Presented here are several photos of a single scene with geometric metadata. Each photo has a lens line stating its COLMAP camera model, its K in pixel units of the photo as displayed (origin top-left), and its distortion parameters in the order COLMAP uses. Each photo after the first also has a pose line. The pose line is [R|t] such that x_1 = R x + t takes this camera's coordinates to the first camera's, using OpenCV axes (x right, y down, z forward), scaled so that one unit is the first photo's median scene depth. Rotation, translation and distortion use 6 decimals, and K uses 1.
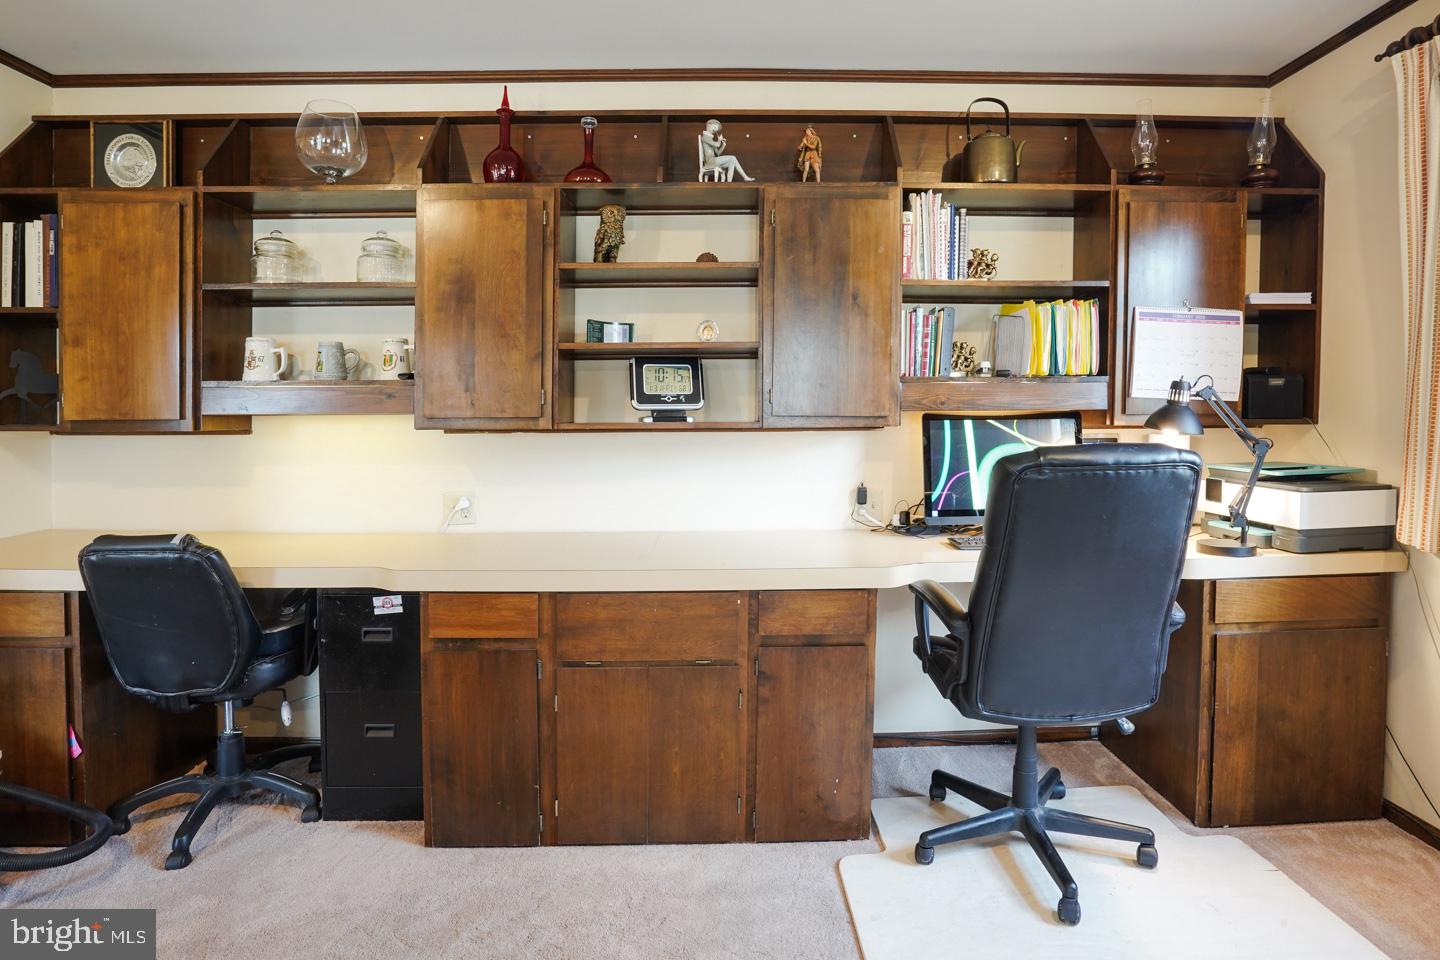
lens RADIAL K [[873.2, 0, 721.9], [0, 873.2, 455.9], [0, 0, 1]] dist [-0.010836, -0.000244]
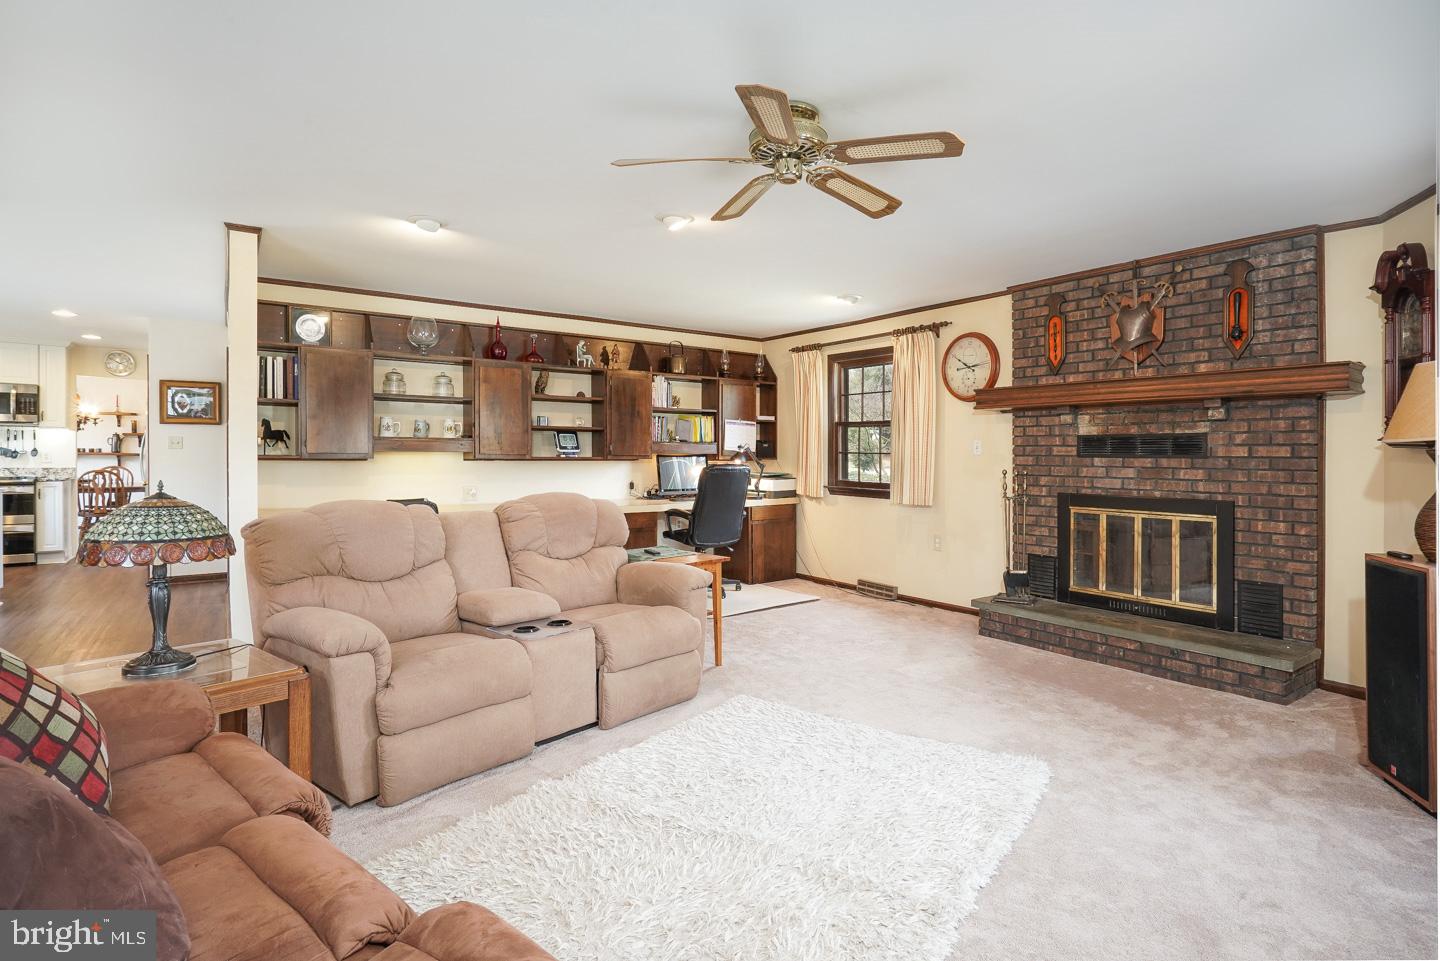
lens RADIAL K [[873.2, 0, 721.9], [0, 873.2, 456.4], [0, 0, 1]] dist [-0.010836, -0.000244]
pose [[0.857661, 0.010892, 0.514100, -1.032611], [0.013290, 0.998972, -0.043336, 0.080599], [-0.514043, 0.044000, 0.856635, -1.492668]]
